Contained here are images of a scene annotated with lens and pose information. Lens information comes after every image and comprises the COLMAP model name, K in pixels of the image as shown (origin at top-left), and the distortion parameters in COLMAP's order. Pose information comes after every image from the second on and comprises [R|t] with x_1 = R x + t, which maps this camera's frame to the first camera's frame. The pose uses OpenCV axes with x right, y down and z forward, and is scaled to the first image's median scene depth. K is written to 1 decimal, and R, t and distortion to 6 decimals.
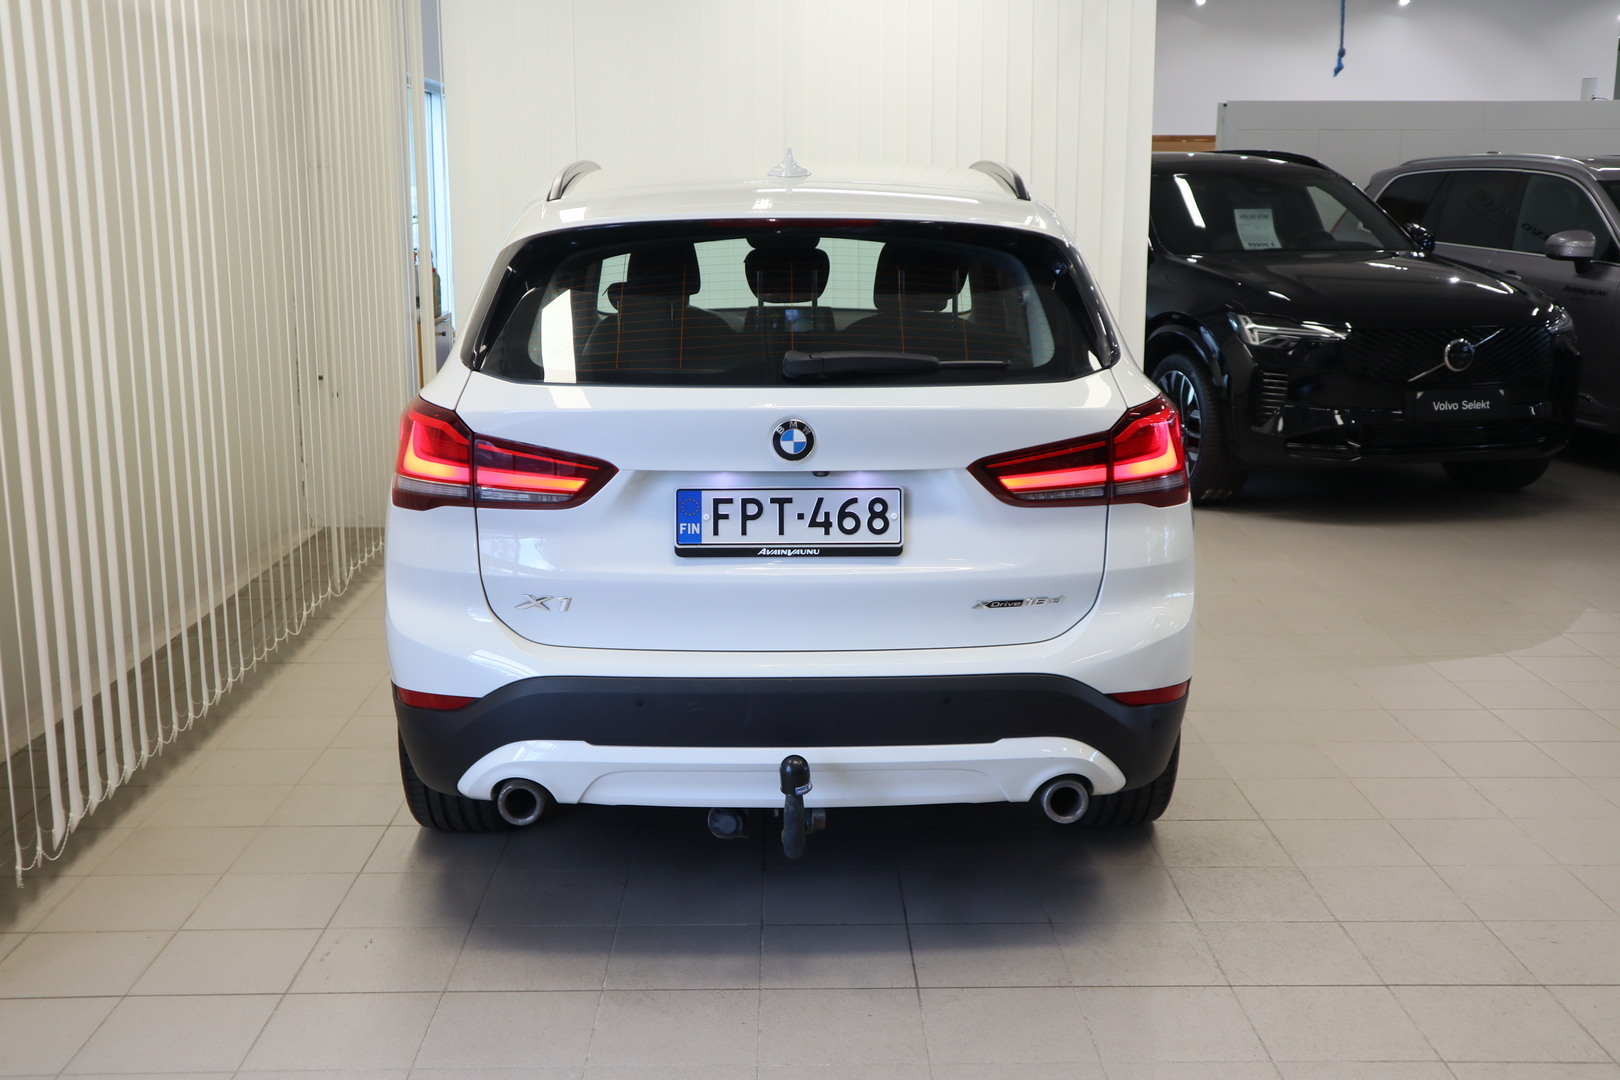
lens RADIAL K [[1788.6, 0, 809.9], [0, 1788.6, 542.7], [0, 0, 1]] dist [-0.012752, 0.000000]
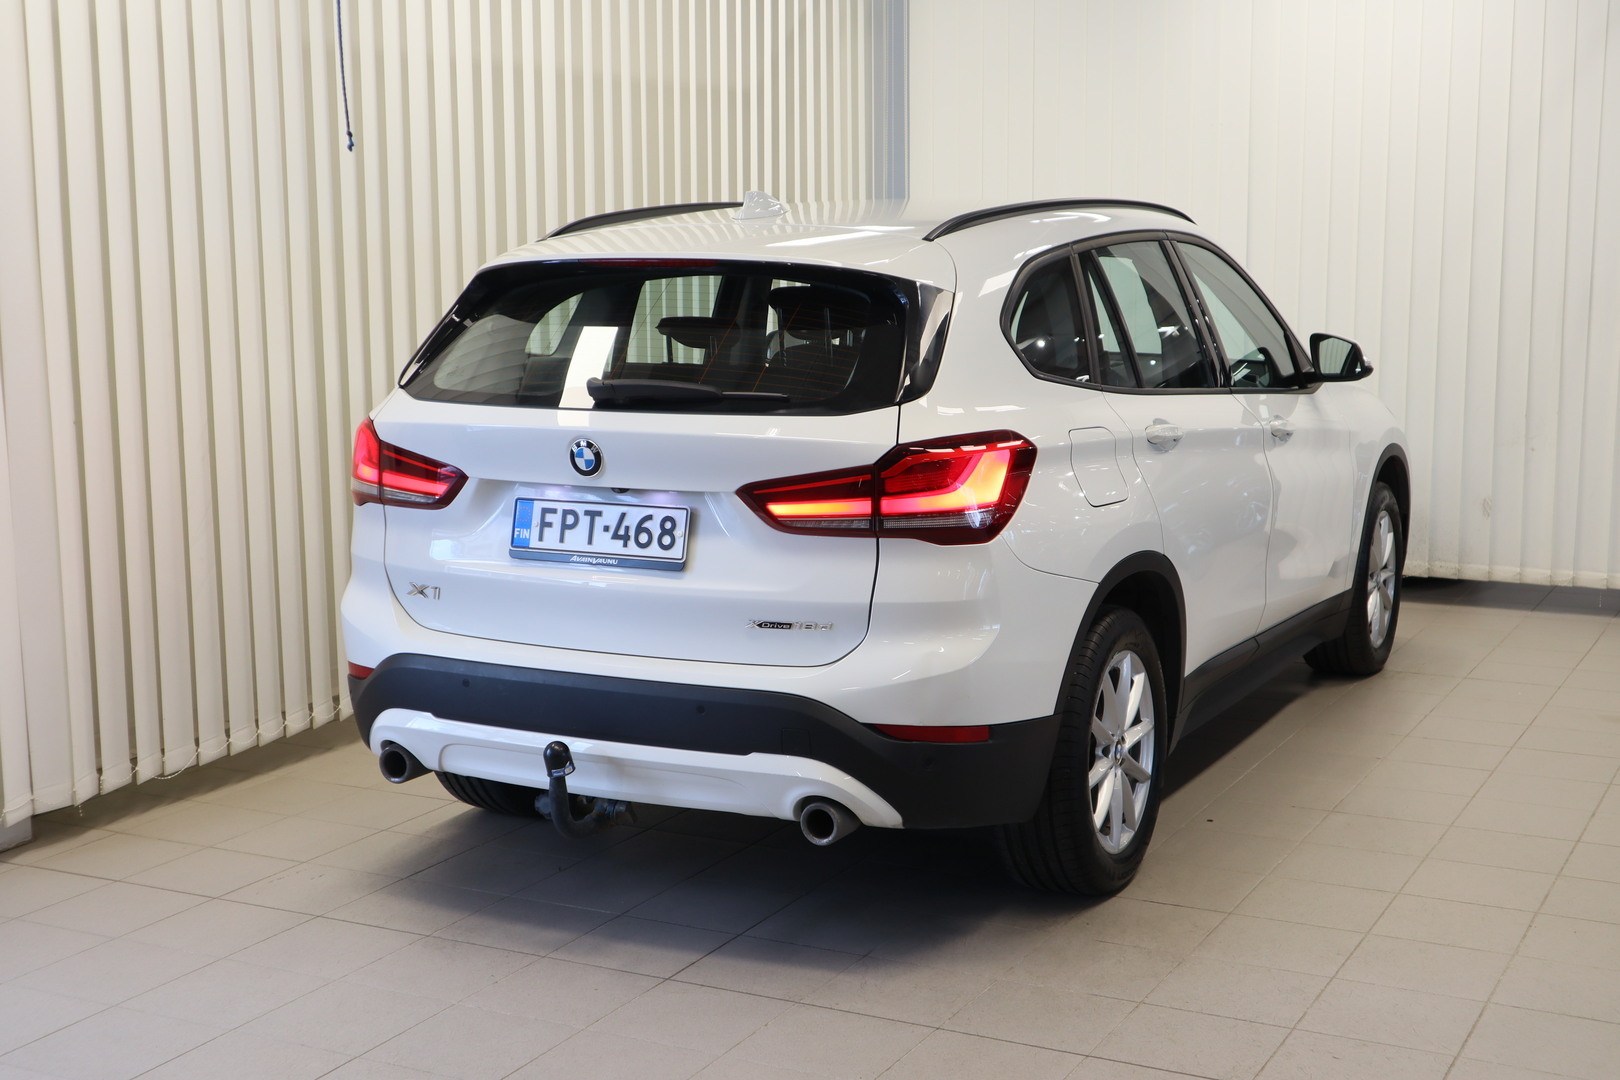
lens RADIAL K [[2159.4, 0, 804.4], [0, 2159.4, 549.5], [0, 0, 1]] dist [-0.000261, 0.000000]
pose [[0.877149, 0.066037, -0.475655, 0.729928], [-0.085494, 0.996151, -0.019358, 0.013154], [0.472546, 0.057645, 0.879419, -0.104361]]
